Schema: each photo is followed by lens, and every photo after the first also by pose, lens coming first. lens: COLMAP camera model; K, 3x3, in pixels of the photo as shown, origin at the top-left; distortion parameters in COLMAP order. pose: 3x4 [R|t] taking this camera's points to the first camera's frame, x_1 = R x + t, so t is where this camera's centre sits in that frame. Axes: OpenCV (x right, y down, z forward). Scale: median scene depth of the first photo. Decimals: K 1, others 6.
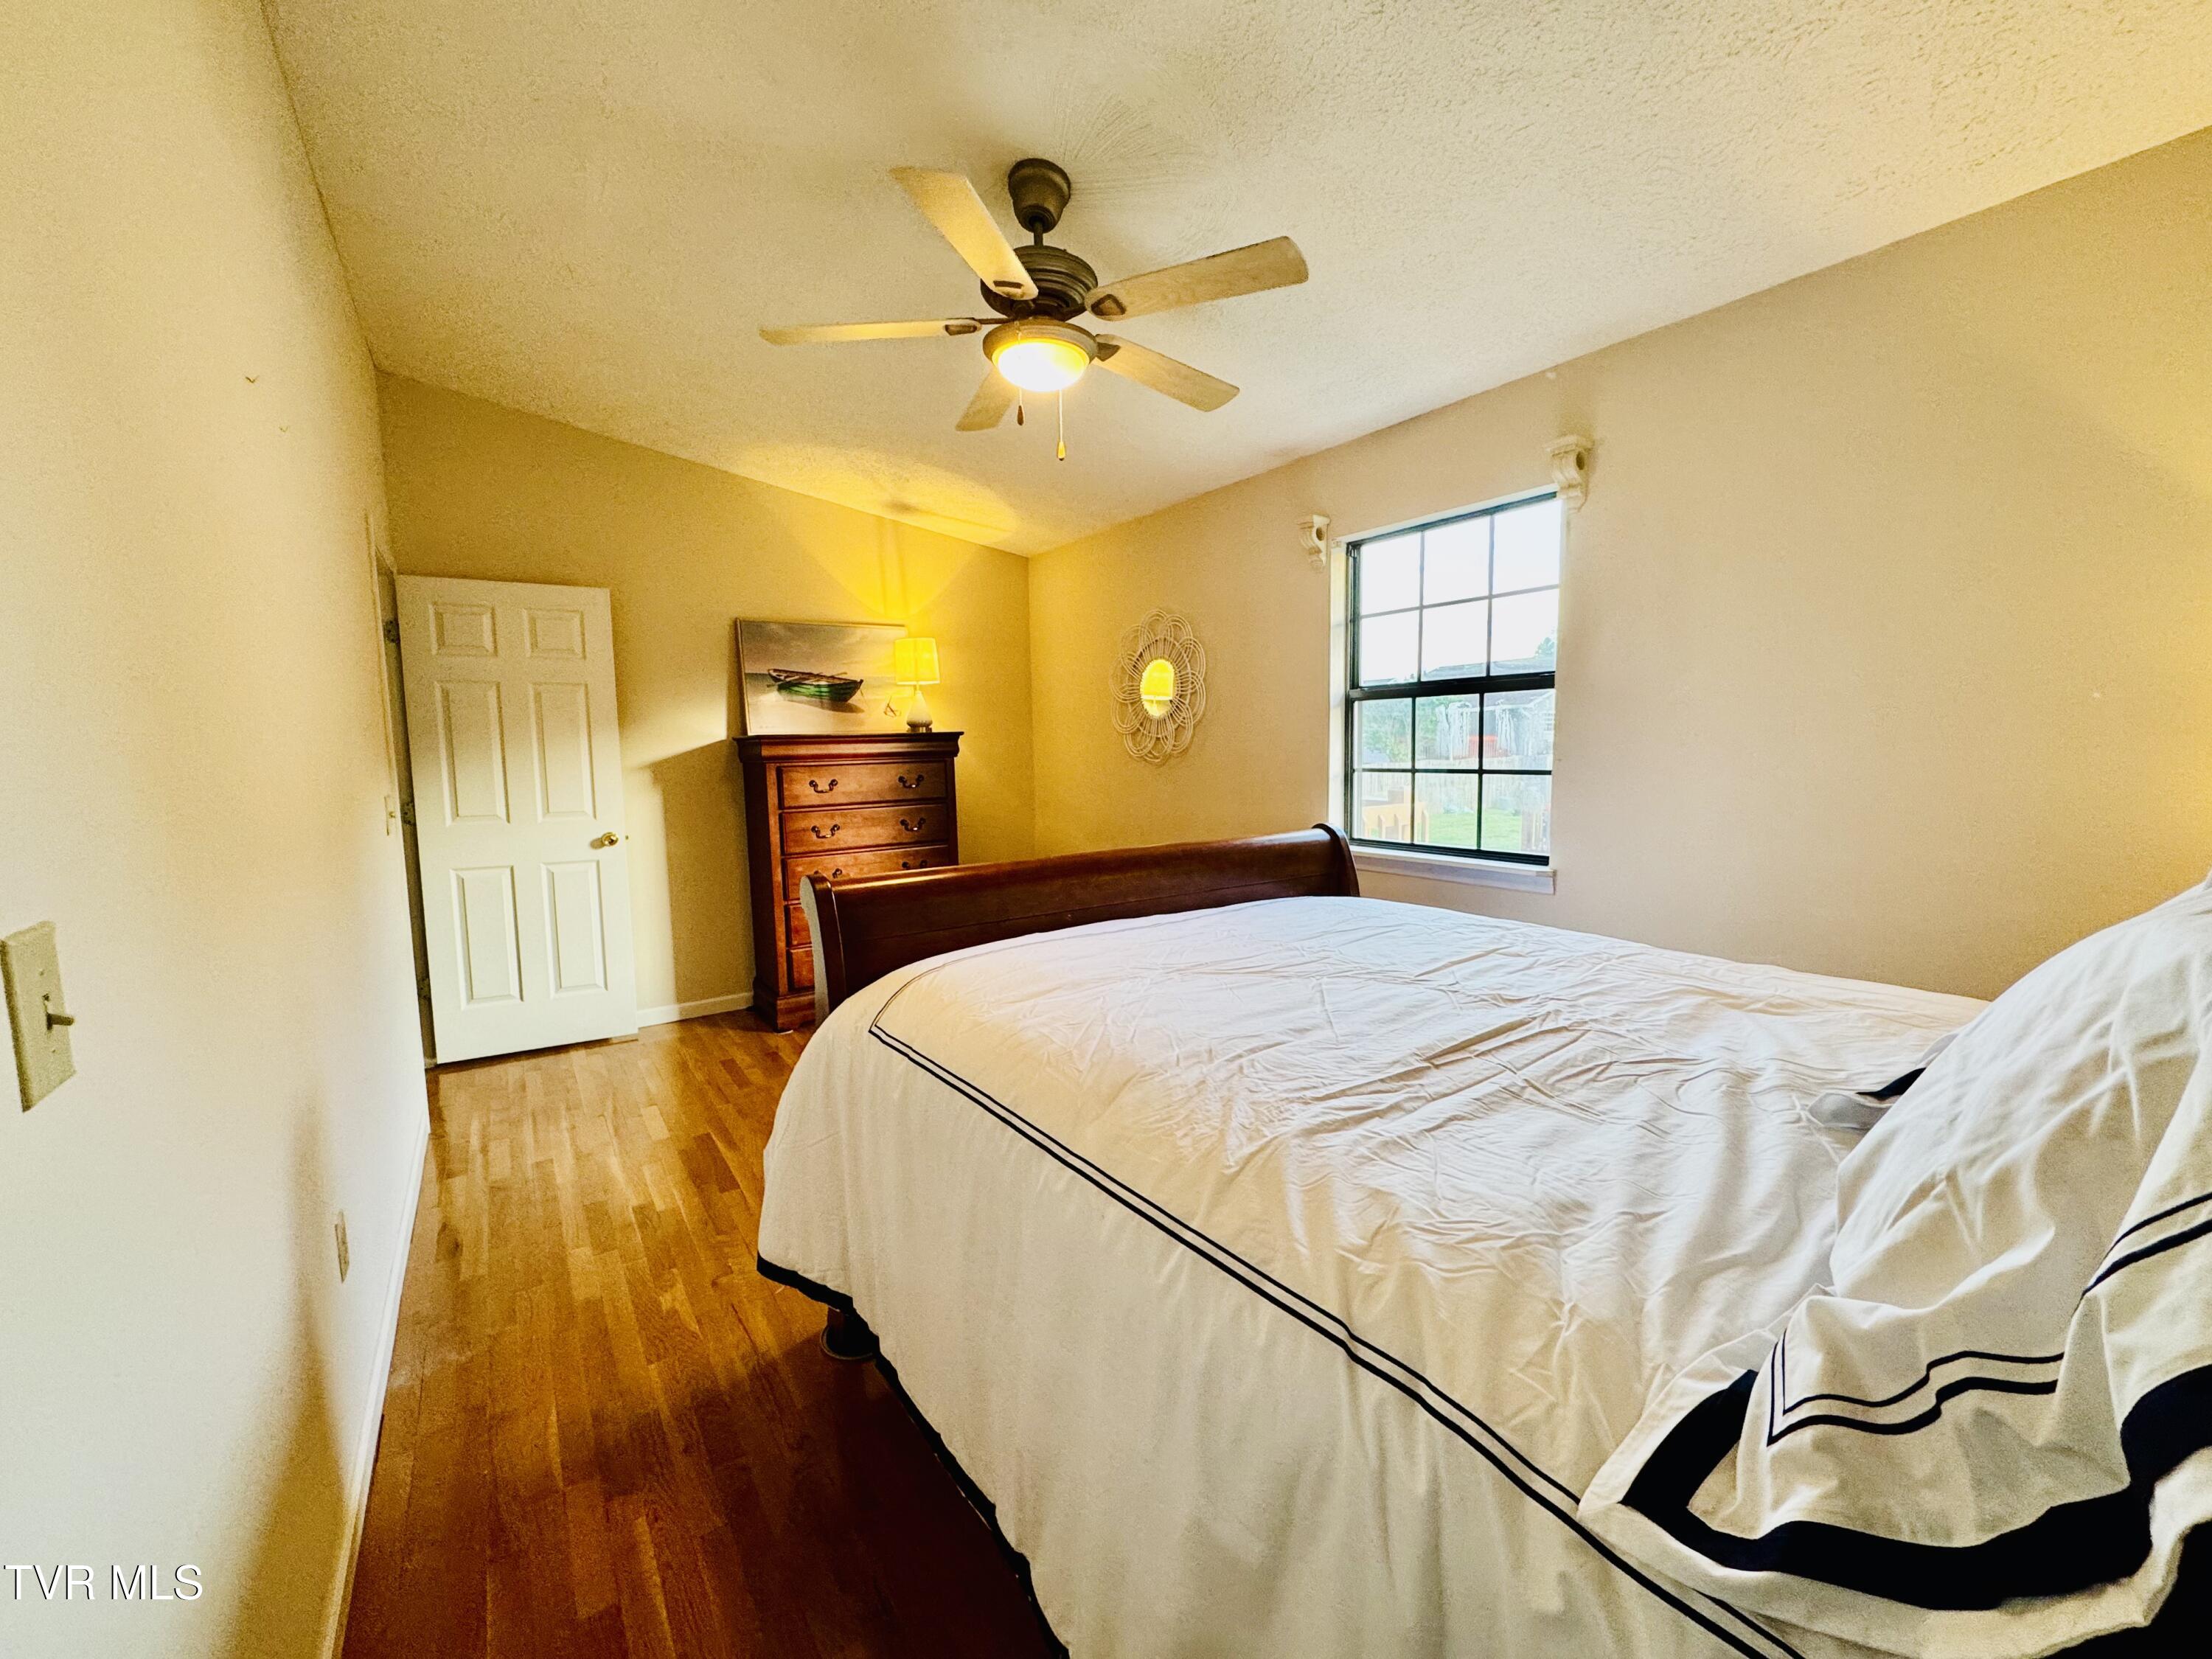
lens RADIAL K [[880.9, 0, 1106.0], [0, 880.9, 829.5], [0, 0, 1]] dist [-0.000764, -0.000013]
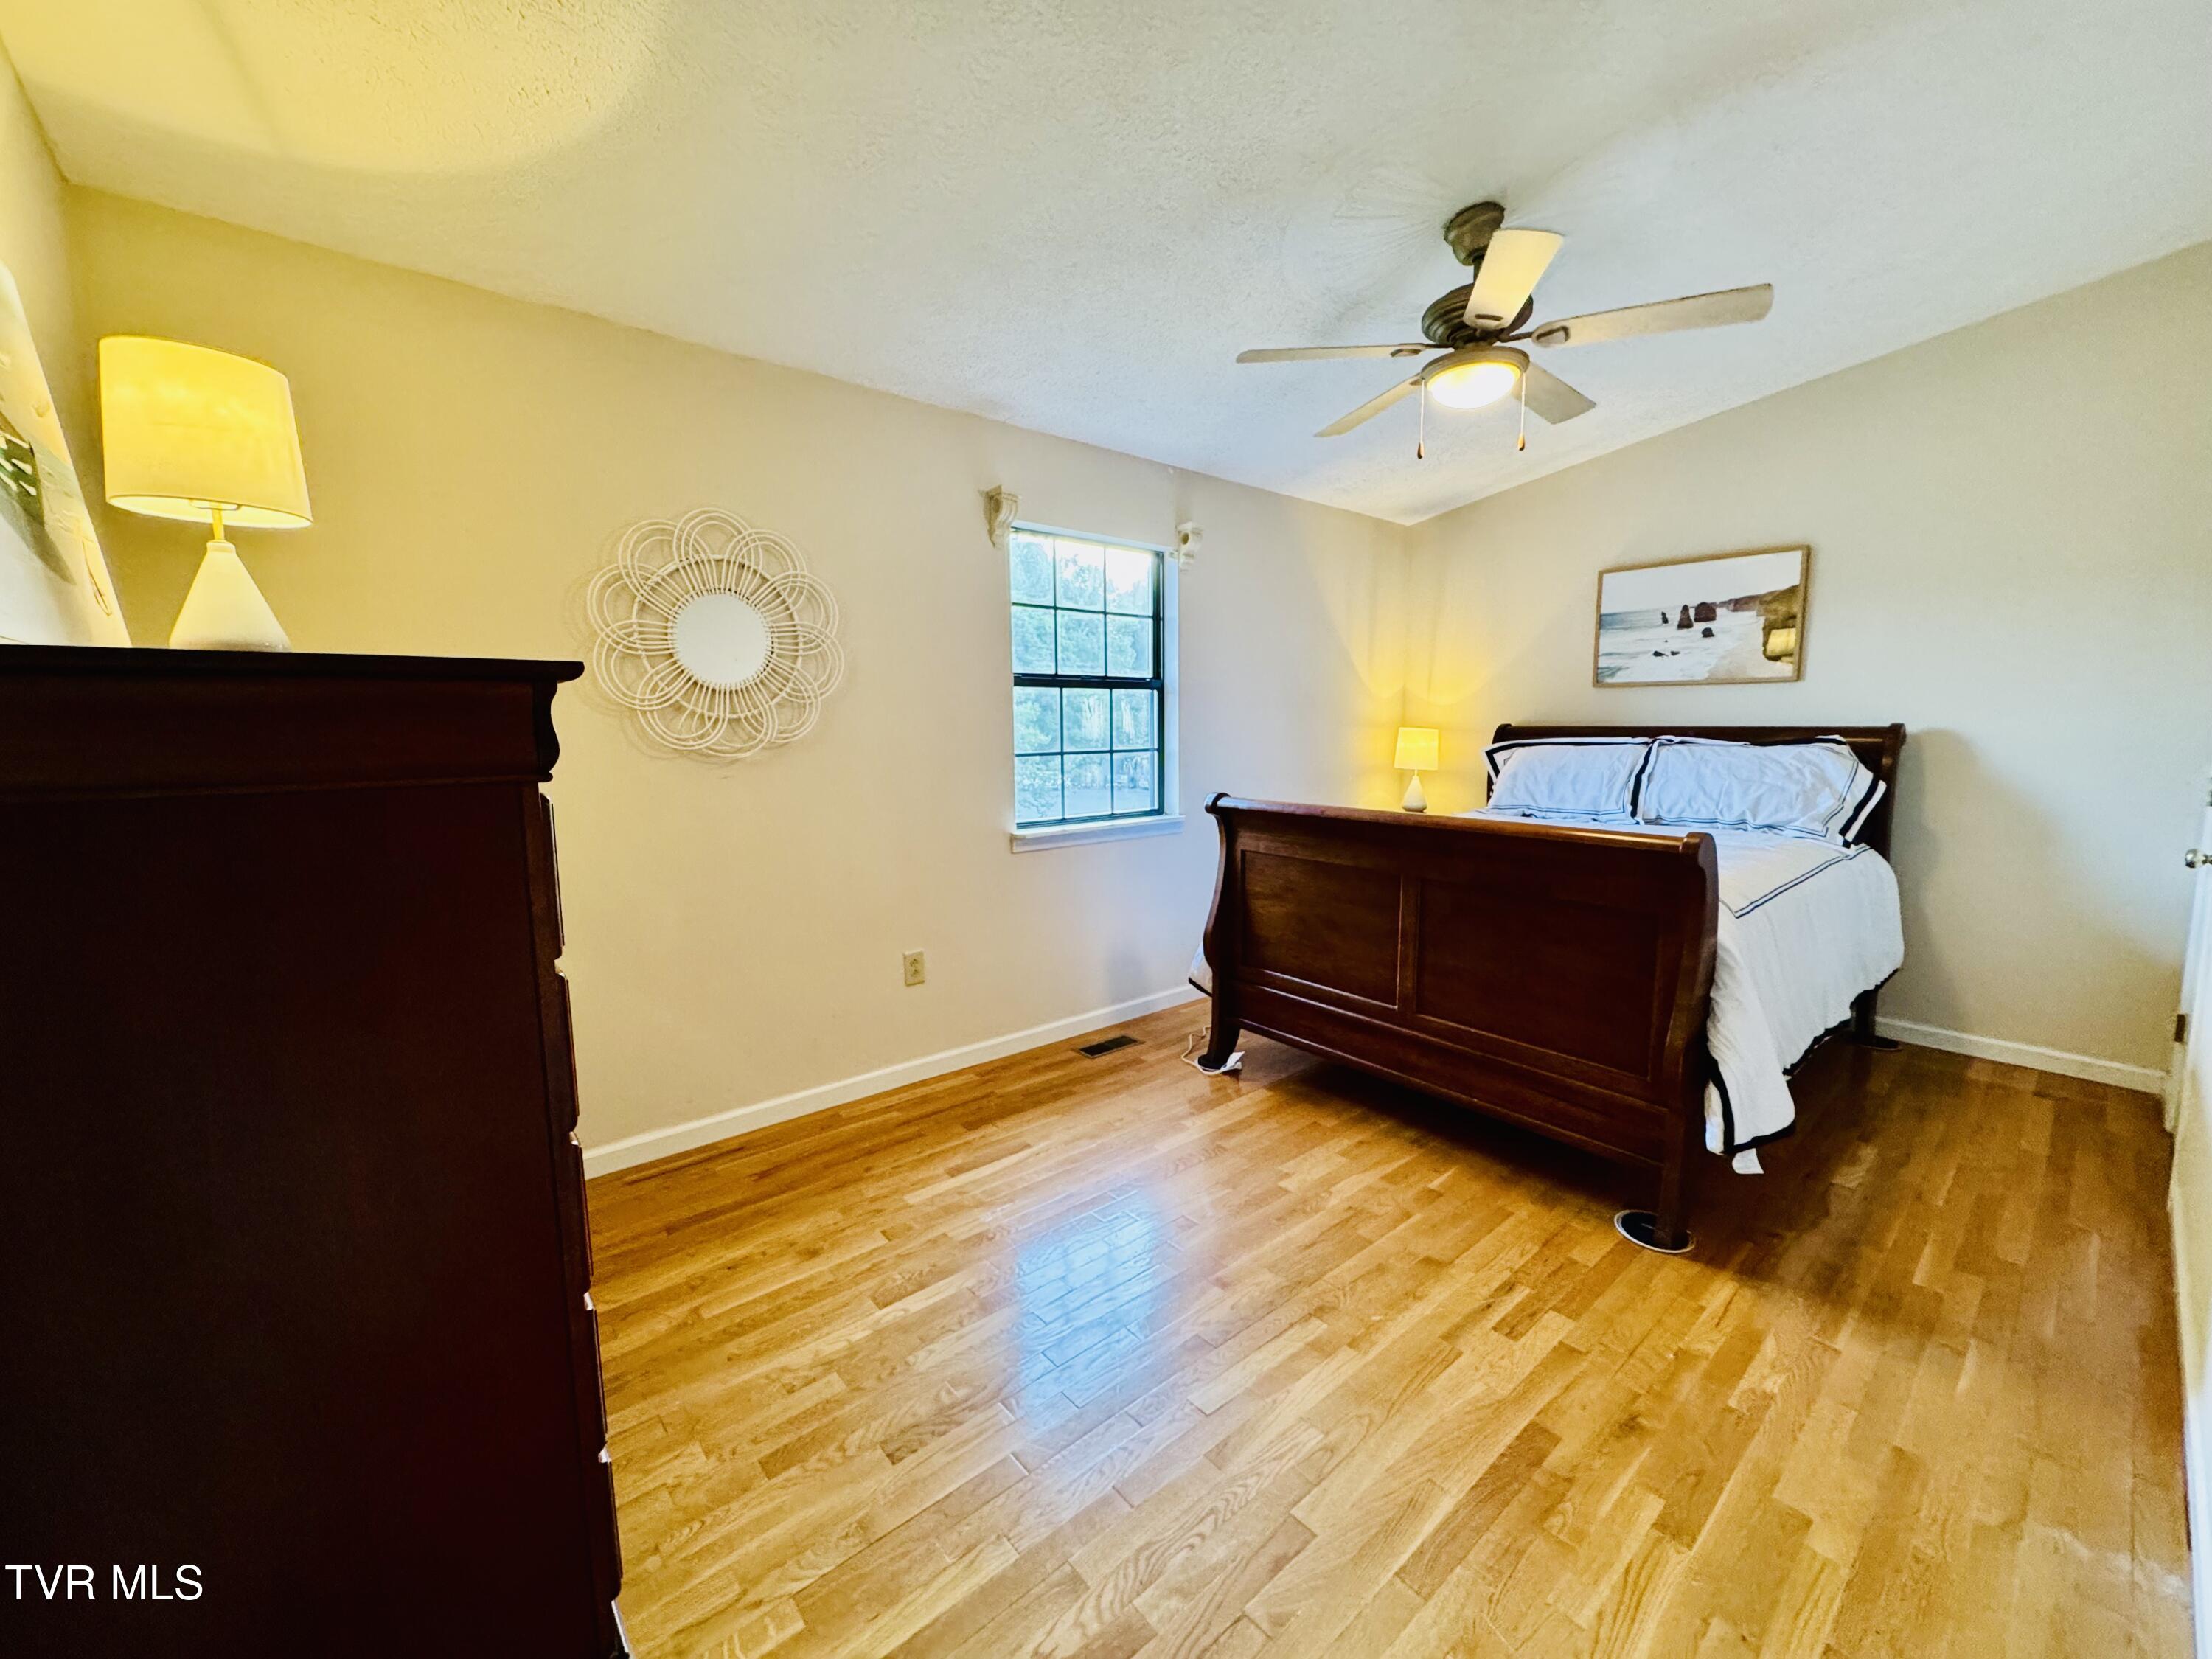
lens RADIAL K [[880.9, 0, 1106.0], [0, 880.9, 829.5], [0, 0, 1]] dist [-0.000764, -0.000013]
pose [[-0.101719, -0.099668, 0.989808, -0.820824], [0.104488, 0.988395, 0.110264, -0.093031], [-0.989311, 0.114639, -0.090124, 1.115971]]
